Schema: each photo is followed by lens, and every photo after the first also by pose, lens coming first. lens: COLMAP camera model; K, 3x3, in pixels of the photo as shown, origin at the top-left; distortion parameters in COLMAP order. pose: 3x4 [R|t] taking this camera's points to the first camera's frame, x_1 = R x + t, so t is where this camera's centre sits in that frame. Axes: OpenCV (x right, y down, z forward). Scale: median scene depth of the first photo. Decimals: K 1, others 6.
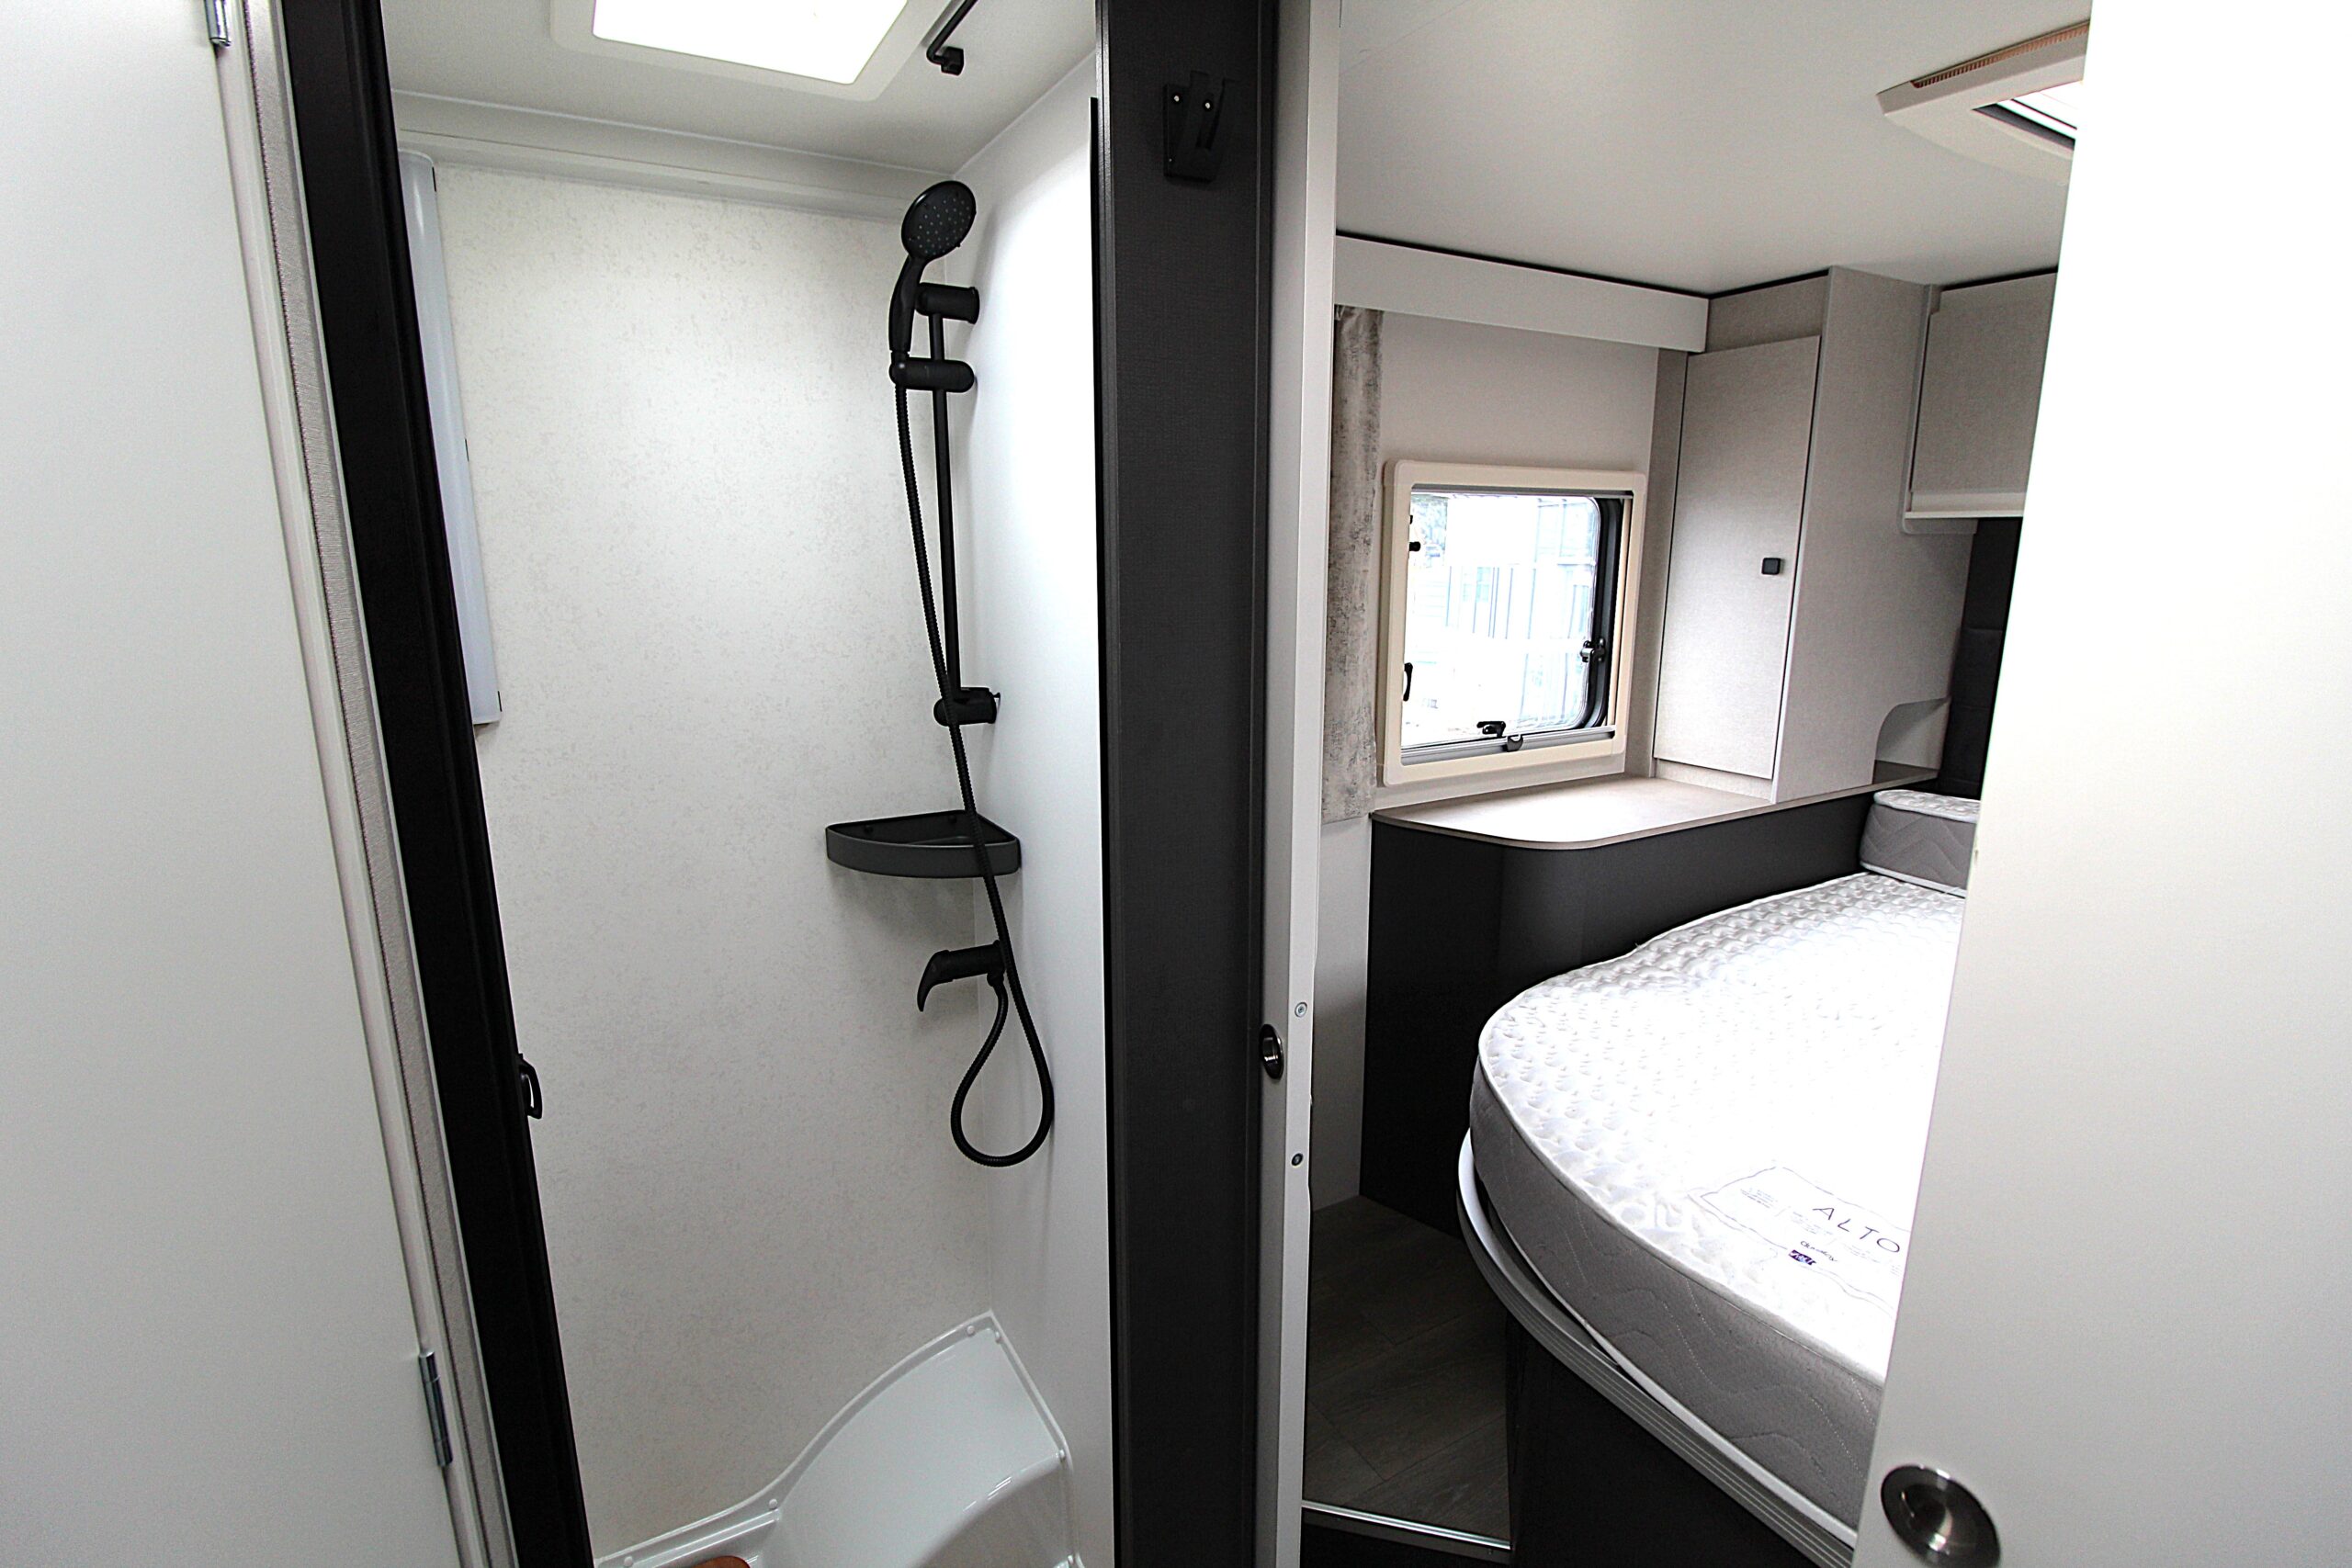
lens RADIAL K [[1092.5, 0, 1189.5], [0, 1092.5, 776.4], [0, 0, 1]] dist [0.000529, -0.012866]
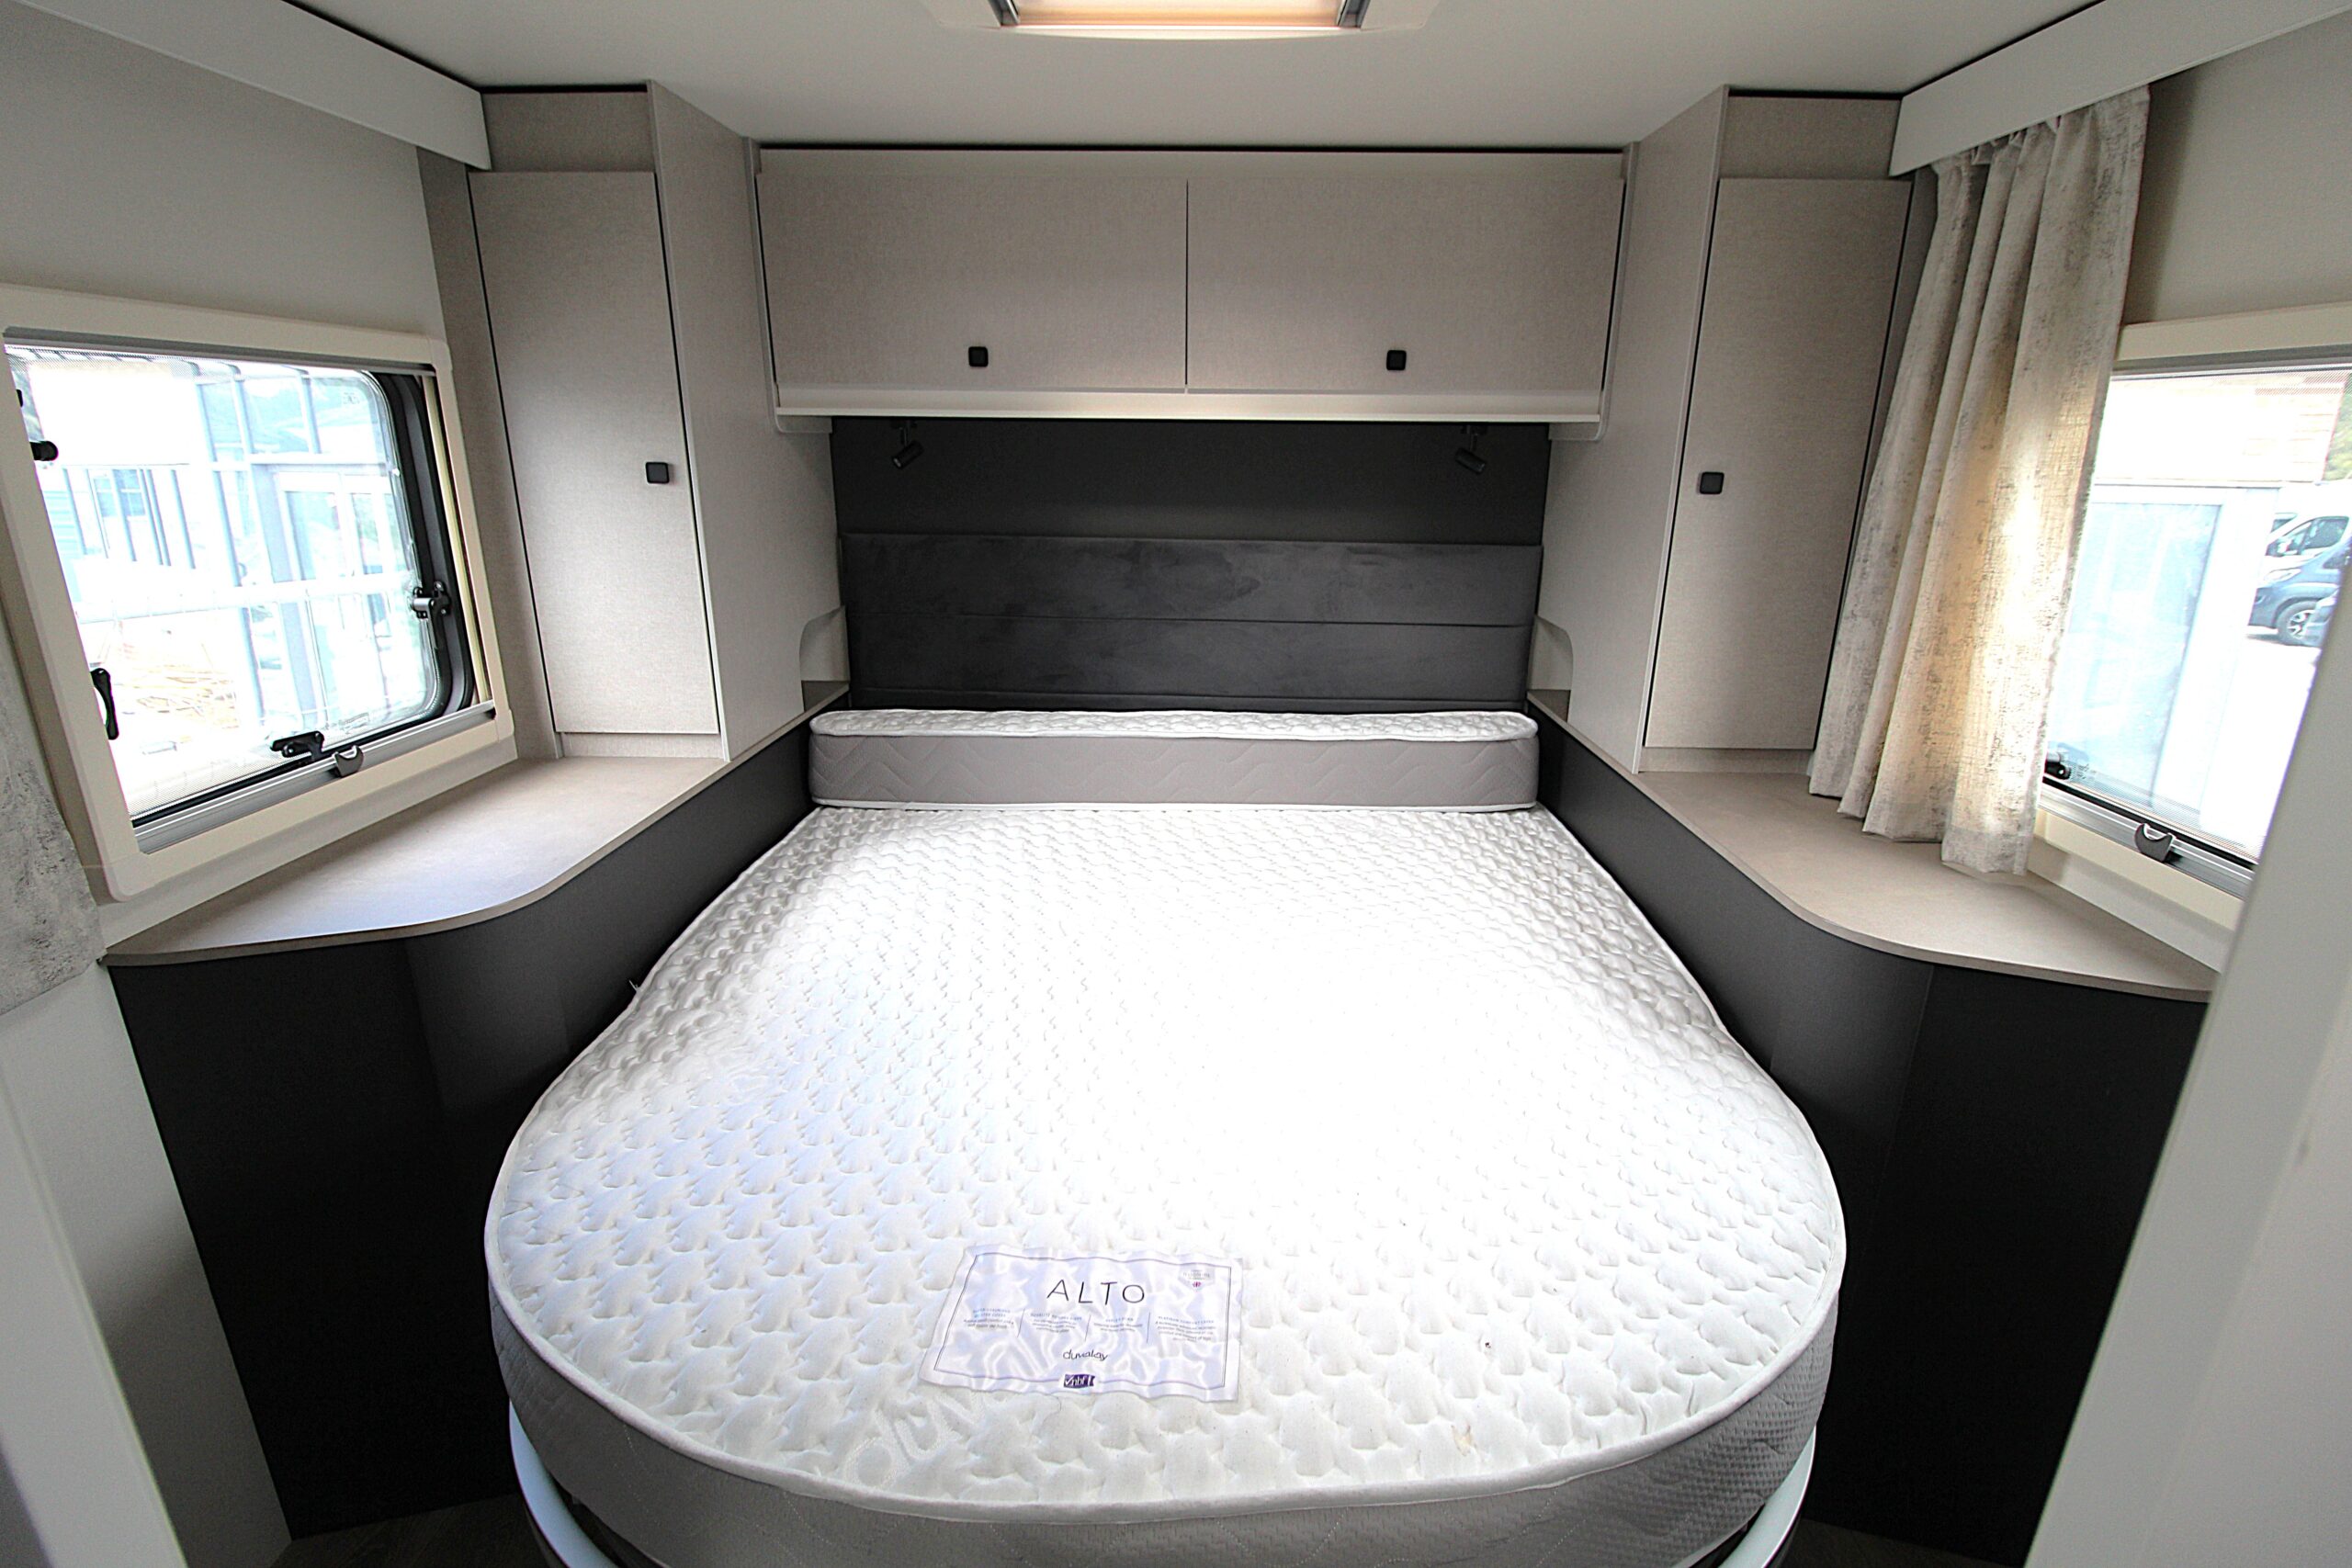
lens RADIAL K [[1092.5, 0, 1189.5], [0, 1092.5, 776.4], [0, 0, 1]] dist [0.000529, -0.012866]
pose [[0.521914, -0.241319, 0.818151, 0.032044], [0.166148, 0.969537, 0.179983, -0.055197], [-0.836660, 0.041998, 0.546109, 0.244241]]
